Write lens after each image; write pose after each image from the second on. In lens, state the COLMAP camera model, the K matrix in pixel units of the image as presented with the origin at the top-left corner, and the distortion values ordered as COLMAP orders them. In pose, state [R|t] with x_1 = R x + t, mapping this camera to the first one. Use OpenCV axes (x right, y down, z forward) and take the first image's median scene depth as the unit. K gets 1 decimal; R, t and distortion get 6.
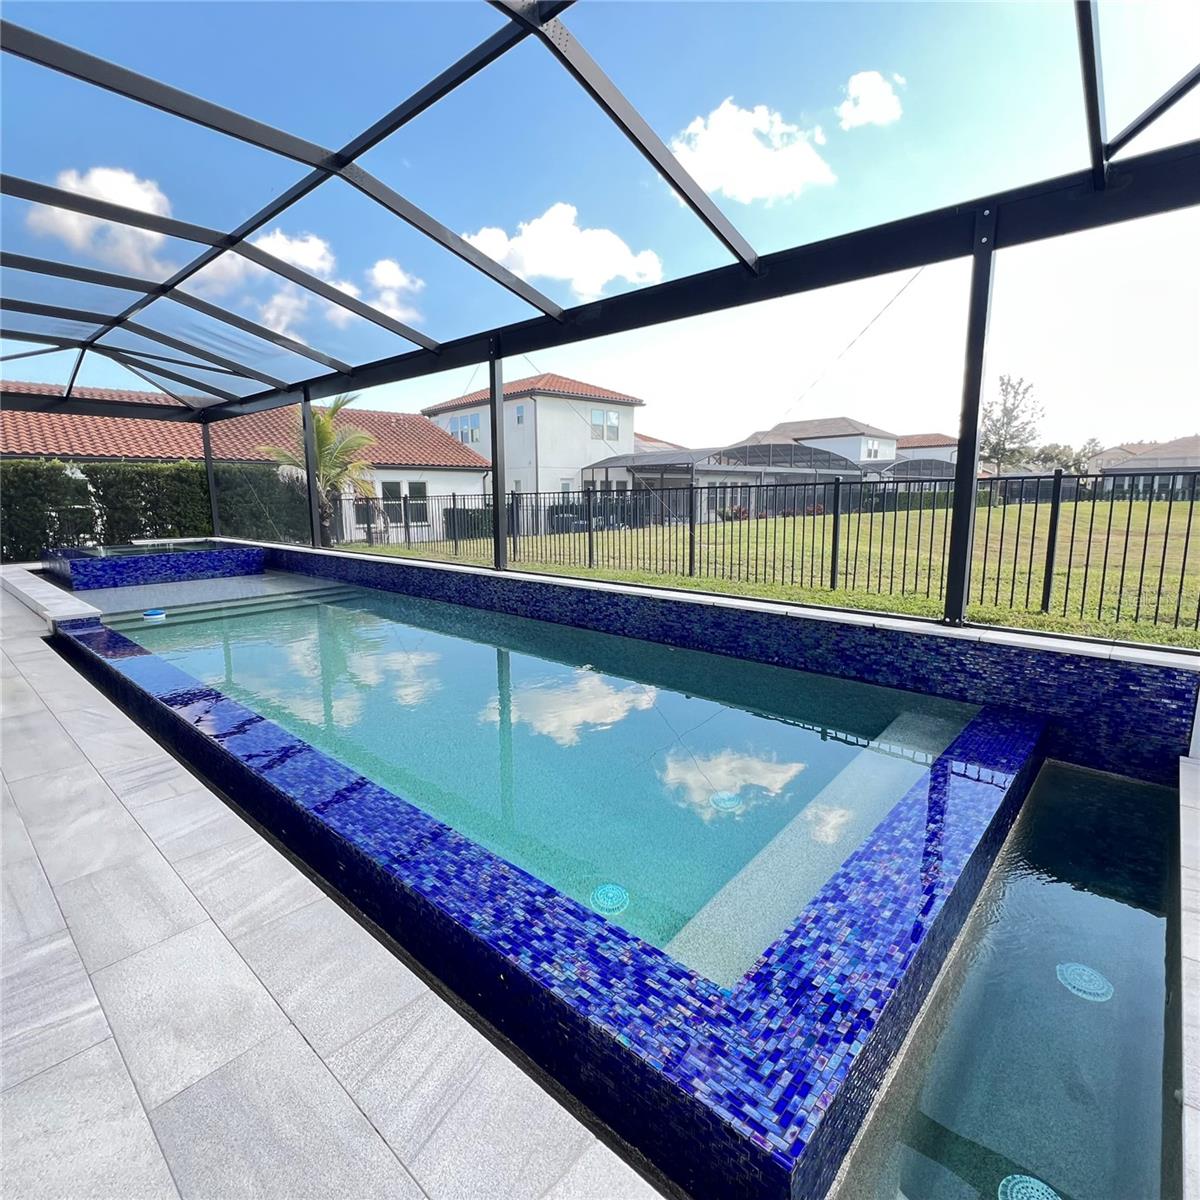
lens RADIAL K [[639.5, 0, 592.4], [0, 639.5, 596.5], [0, 0, 1]] dist [-0.003972, 0.000490]
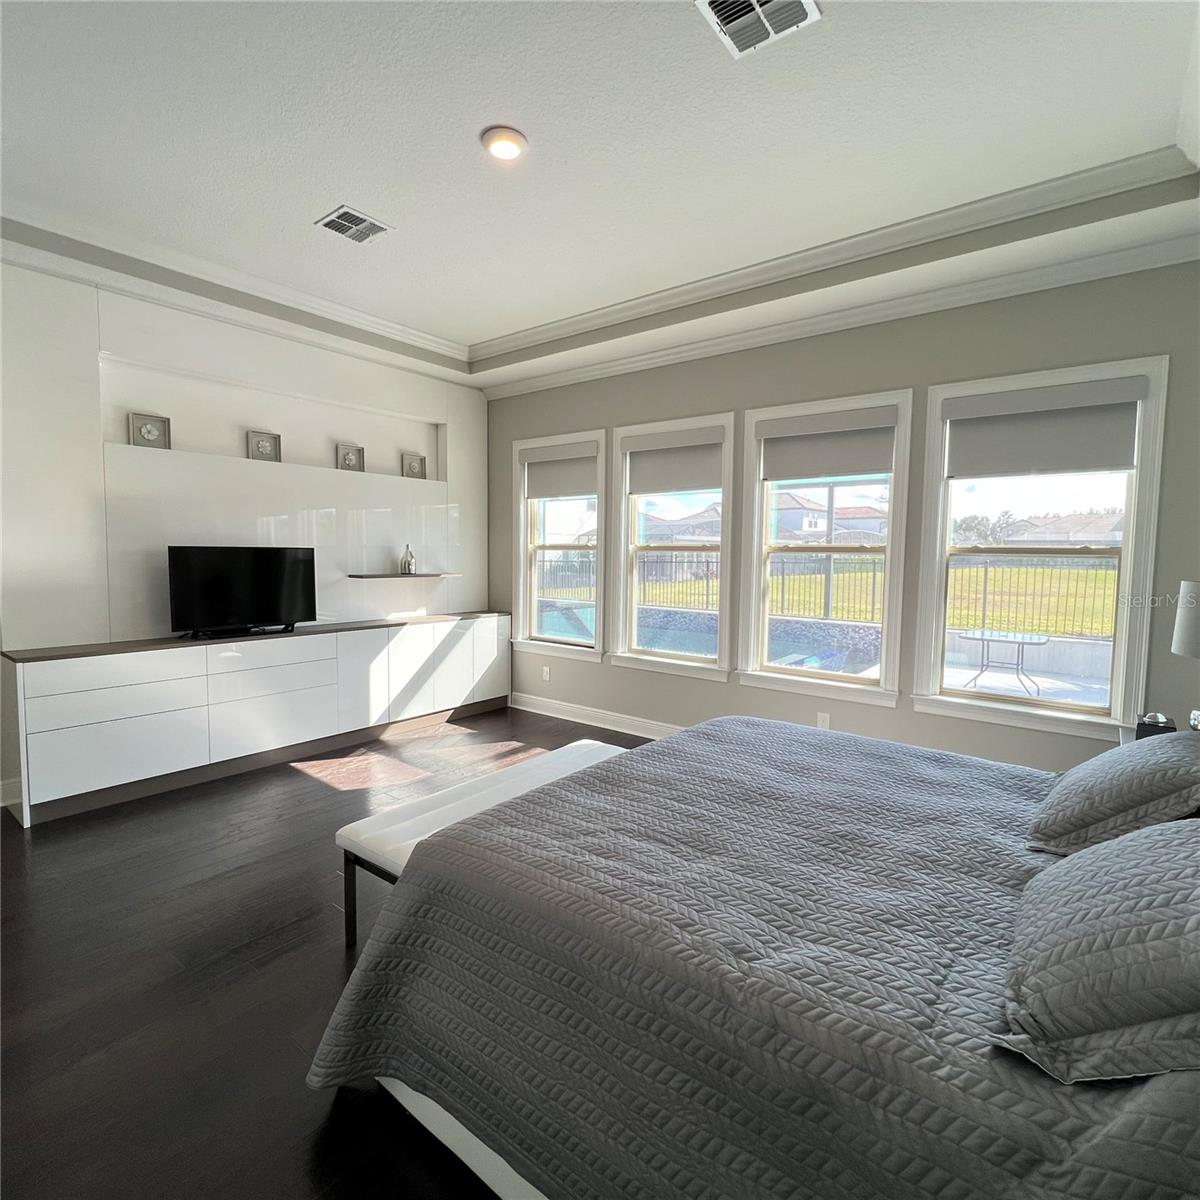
lens RADIAL K [[639.5, 0, 593.5], [0, 639.5, 597.4], [0, 0, 1]] dist [-0.003972, 0.000490]
pose [[0.997274, 0.011820, 0.072833, -0.622579], [-0.005350, 0.996071, -0.088400, 0.200792], [-0.073592, 0.087770, 0.993419, -1.643109]]
